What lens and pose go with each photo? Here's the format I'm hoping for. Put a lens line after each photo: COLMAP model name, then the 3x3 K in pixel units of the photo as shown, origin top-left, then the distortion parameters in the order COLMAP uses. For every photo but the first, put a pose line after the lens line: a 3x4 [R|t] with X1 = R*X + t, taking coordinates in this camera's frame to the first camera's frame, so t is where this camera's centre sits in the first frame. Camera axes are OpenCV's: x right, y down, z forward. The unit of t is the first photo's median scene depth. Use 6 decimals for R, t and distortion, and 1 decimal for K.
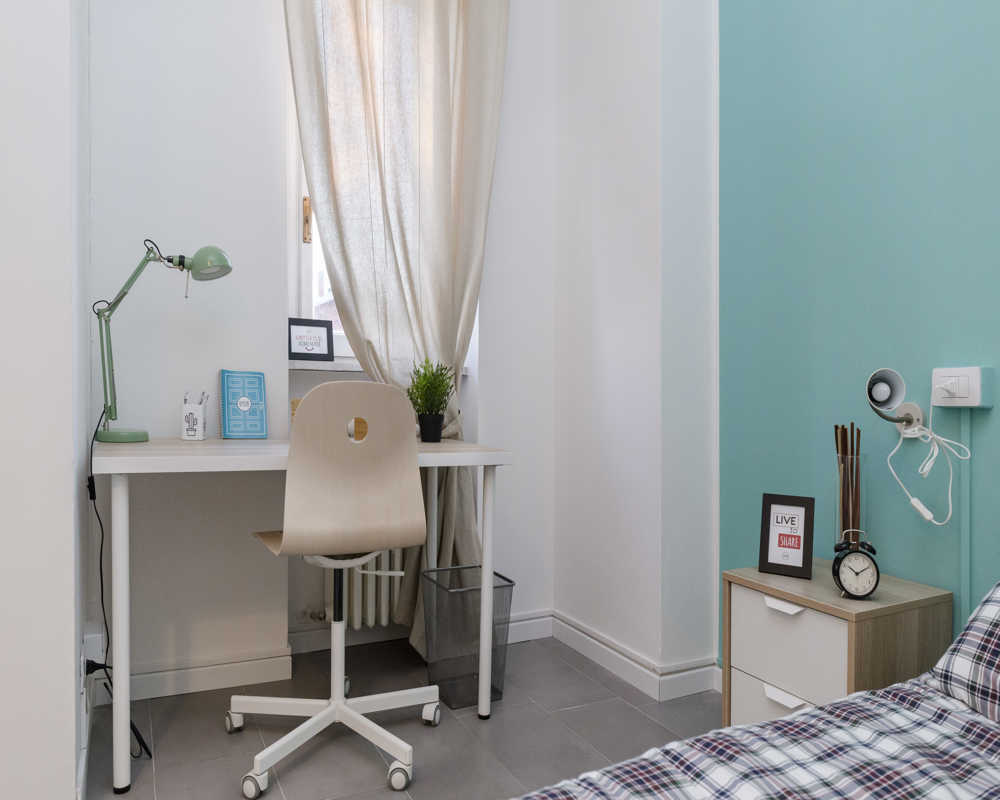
lens RADIAL K [[713.0, 0, 430.0], [0, 713.0, 406.5], [0, 0, 1]] dist [0.001765, -0.018512]
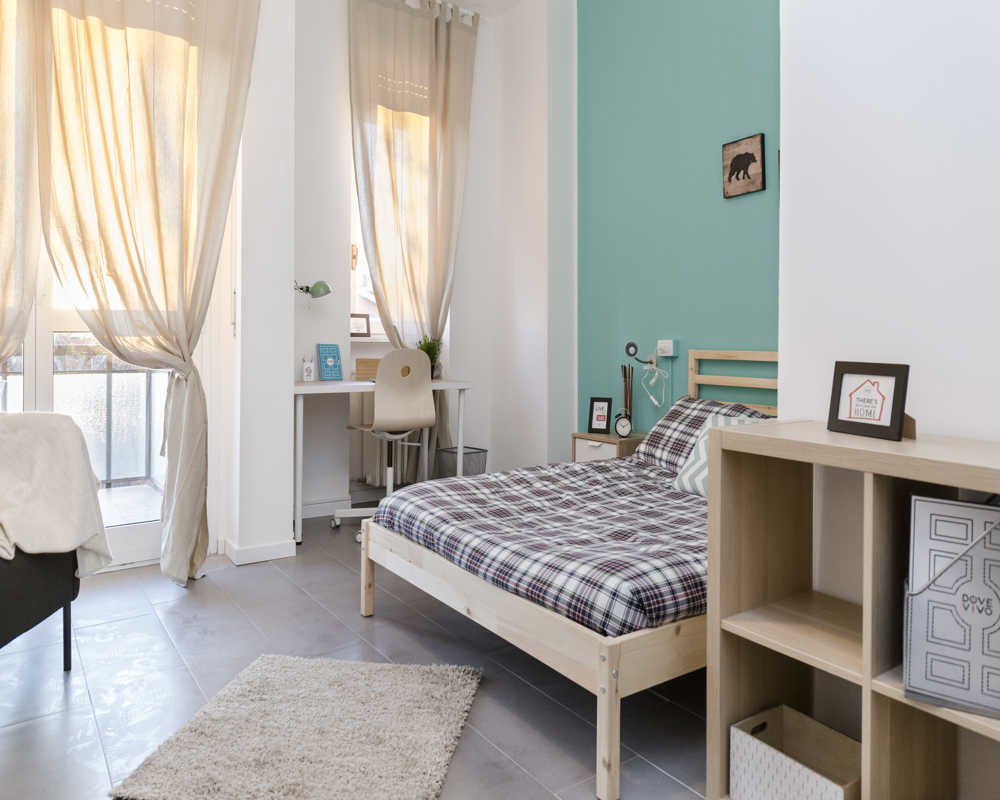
lens RADIAL K [[708.0, 0, 497.1], [0, 708.0, 364.8], [0, 0, 1]] dist [0.040162, -0.009663]
pose [[0.981267, -0.022302, 0.191359, -0.215699], [0.022807, 0.999740, -0.000438, 0.018082], [-0.191299, 0.004794, 0.981520, -1.038316]]
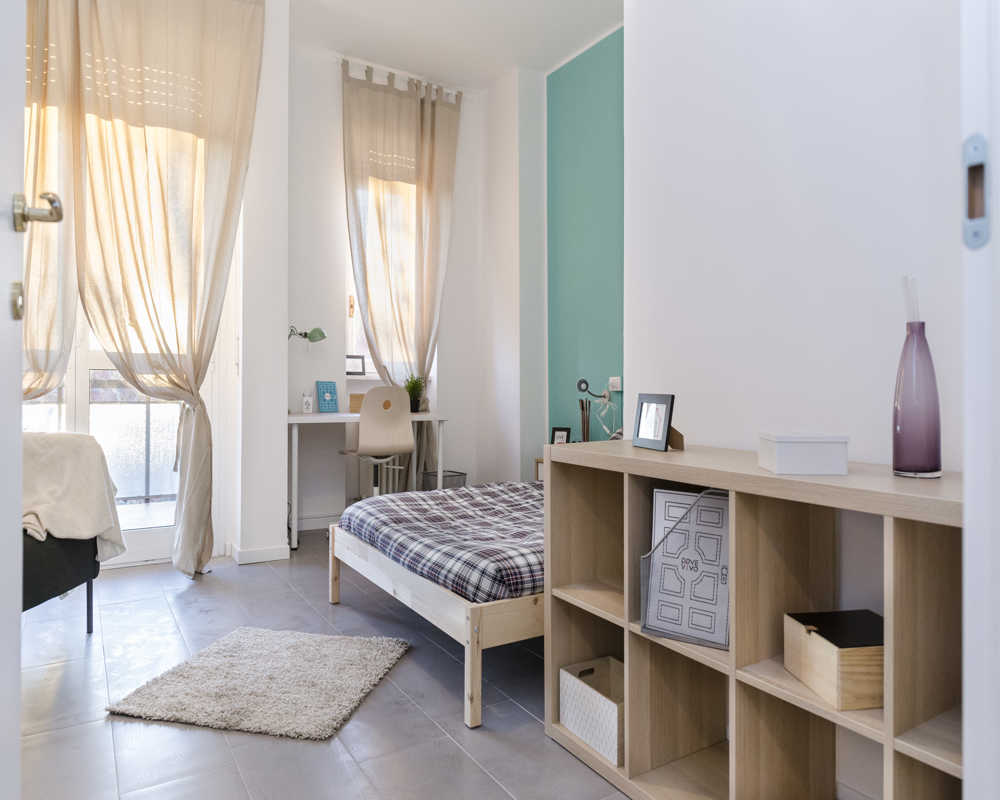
lens RADIAL K [[675.2, 0, 500.0], [0, 675.2, 400.0], [0, 0, 1]] dist [0.003354, 0.001566]
pose [[0.989737, -0.021294, 0.141305, -0.037899], [0.022213, 0.999741, -0.004932, 0.033920], [-0.141163, 0.008020, 0.989954, -1.272138]]
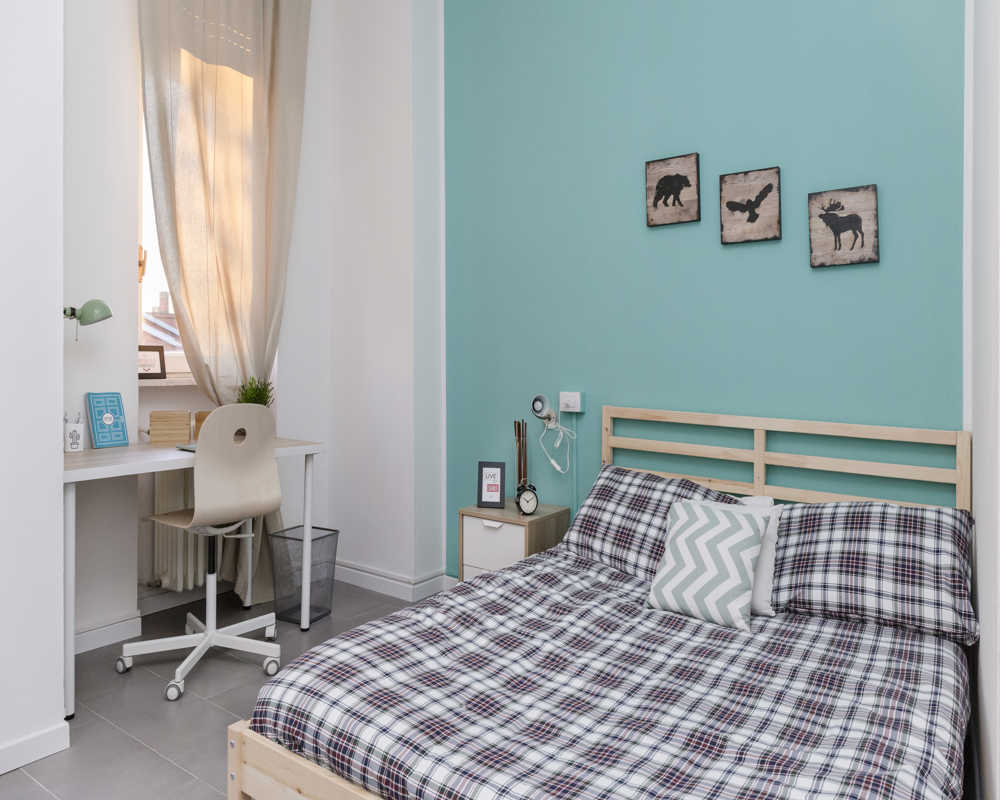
lens RADIAL K [[710.2, 0, 500.0], [0, 710.2, 400.0], [0, 0, 1]] dist [0.007313, 0.002370]
pose [[0.858019, -0.025058, 0.513006, -0.357458], [0.008035, 0.999342, 0.035373, -0.086006], [-0.513555, -0.026229, 0.857656, -0.483379]]
